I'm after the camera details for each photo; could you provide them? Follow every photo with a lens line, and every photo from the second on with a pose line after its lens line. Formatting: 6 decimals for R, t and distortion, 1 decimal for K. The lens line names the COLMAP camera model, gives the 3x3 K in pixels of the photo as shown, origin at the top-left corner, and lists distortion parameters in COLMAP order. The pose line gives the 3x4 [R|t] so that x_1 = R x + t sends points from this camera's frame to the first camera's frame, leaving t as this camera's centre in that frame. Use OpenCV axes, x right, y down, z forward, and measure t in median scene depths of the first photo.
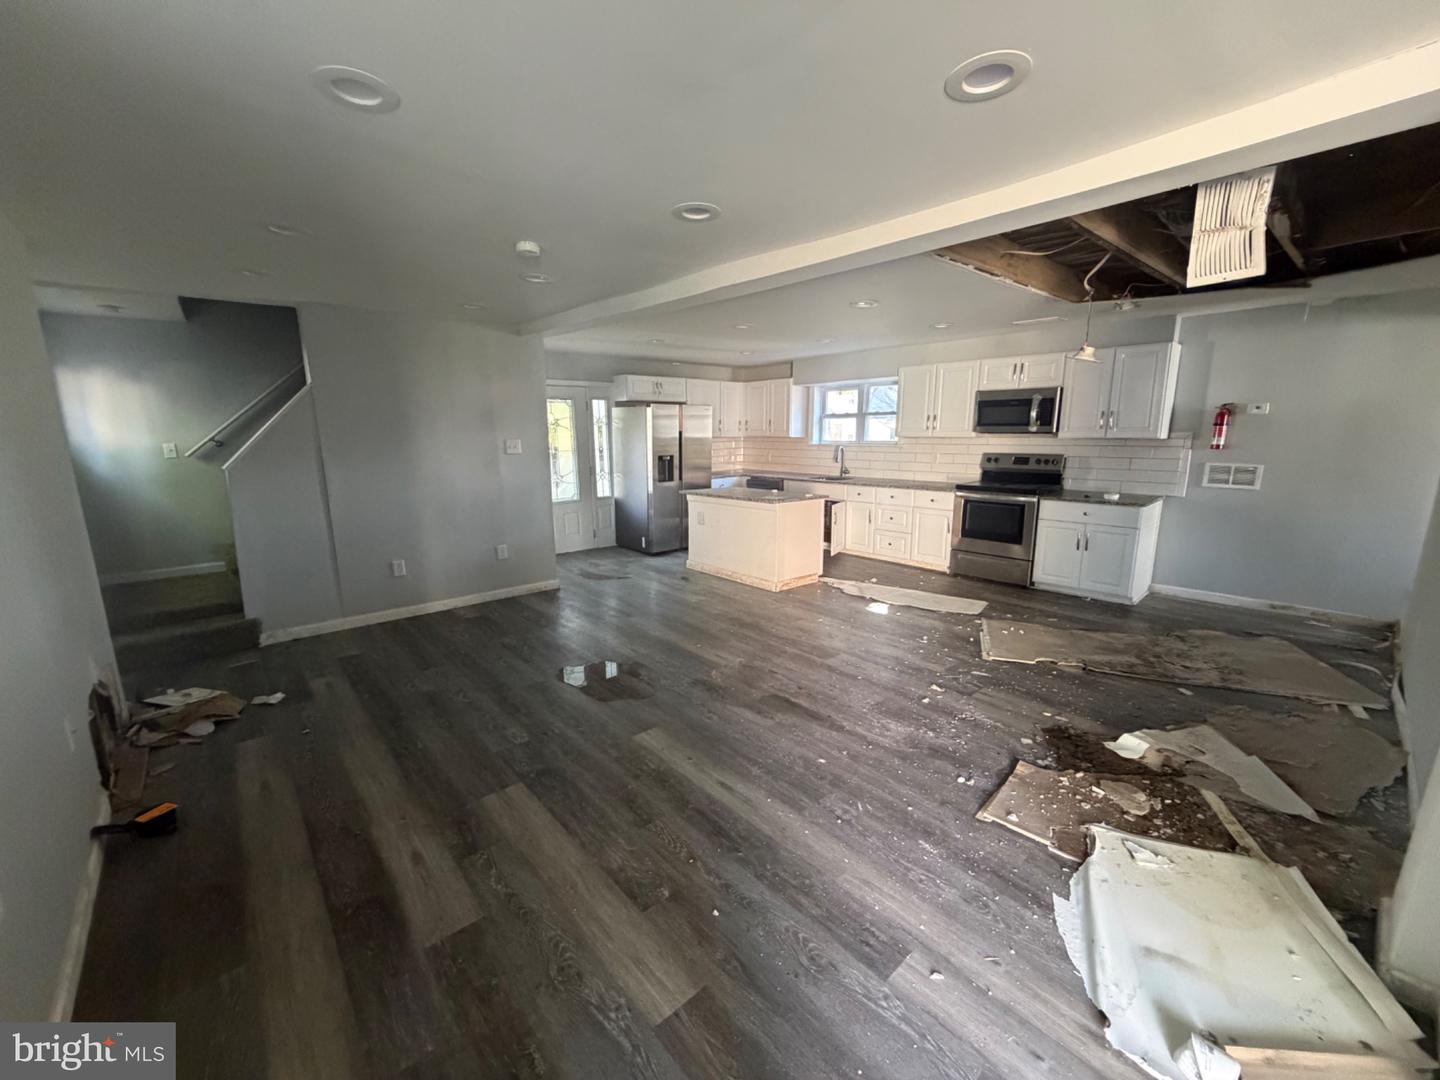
lens RADIAL K [[576.4, 0, 715.8], [0, 576.4, 543.4], [0, 0, 1]] dist [0.001217, -0.000443]
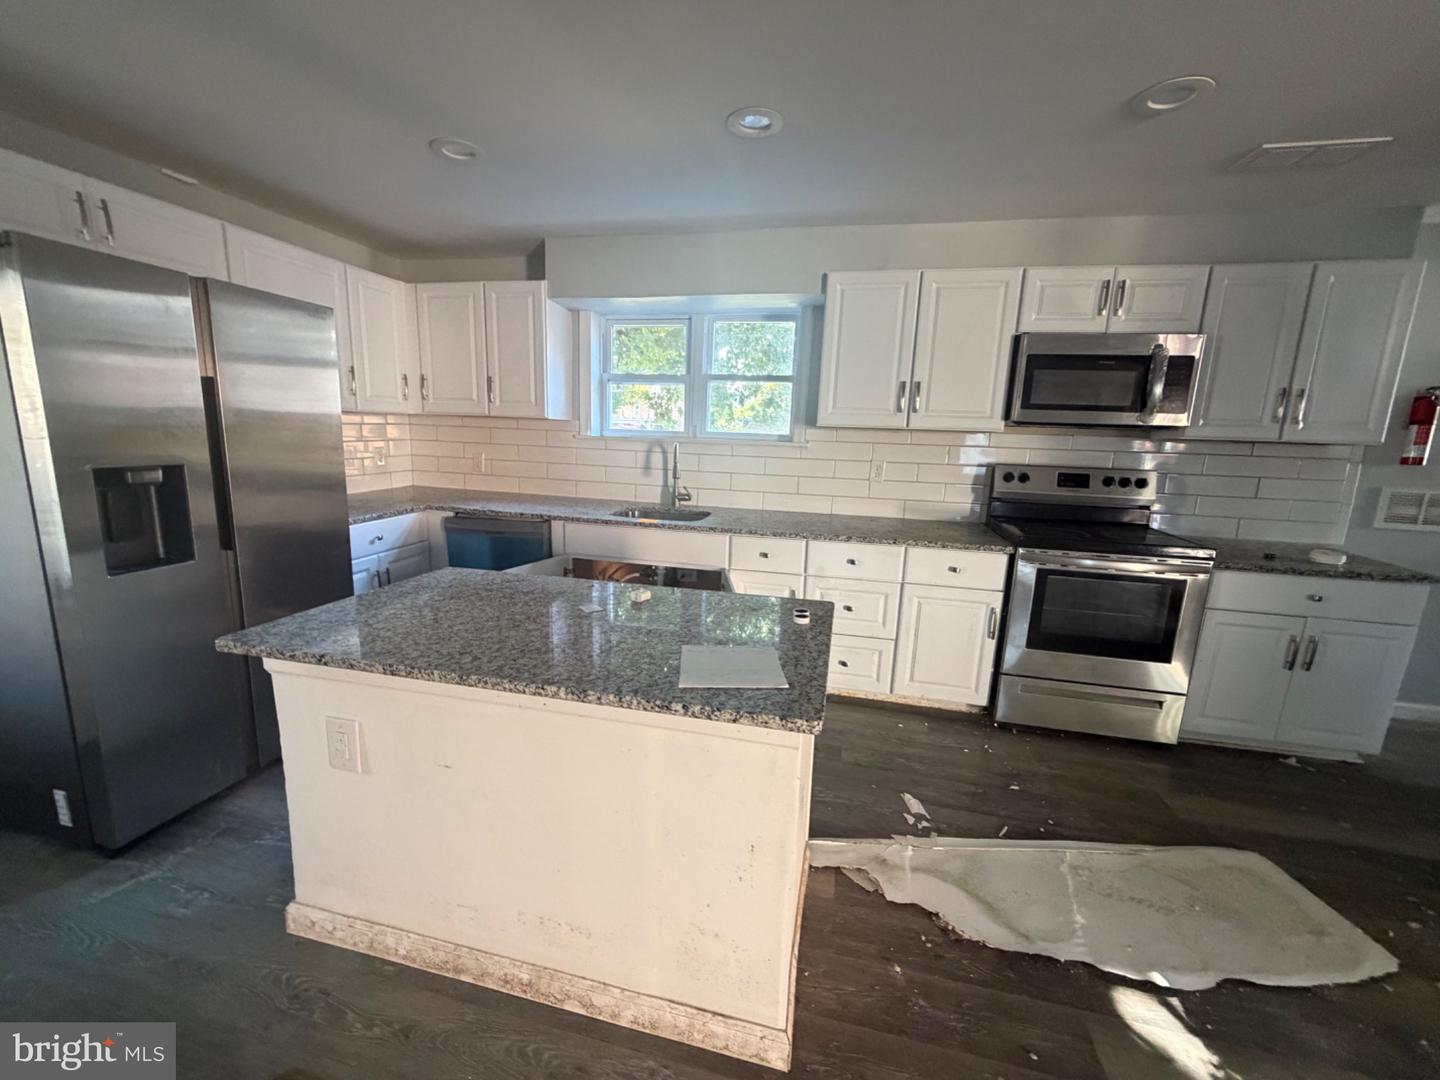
lens RADIAL K [[576.4, 0, 718.2], [0, 576.4, 546.4], [0, 0, 1]] dist [0.001217, -0.000443]
pose [[0.814245, -0.086647, 0.574019, -0.029090], [0.074151, 0.996222, 0.045195, -0.115522], [-0.575767, 0.005764, 0.817594, 0.670245]]
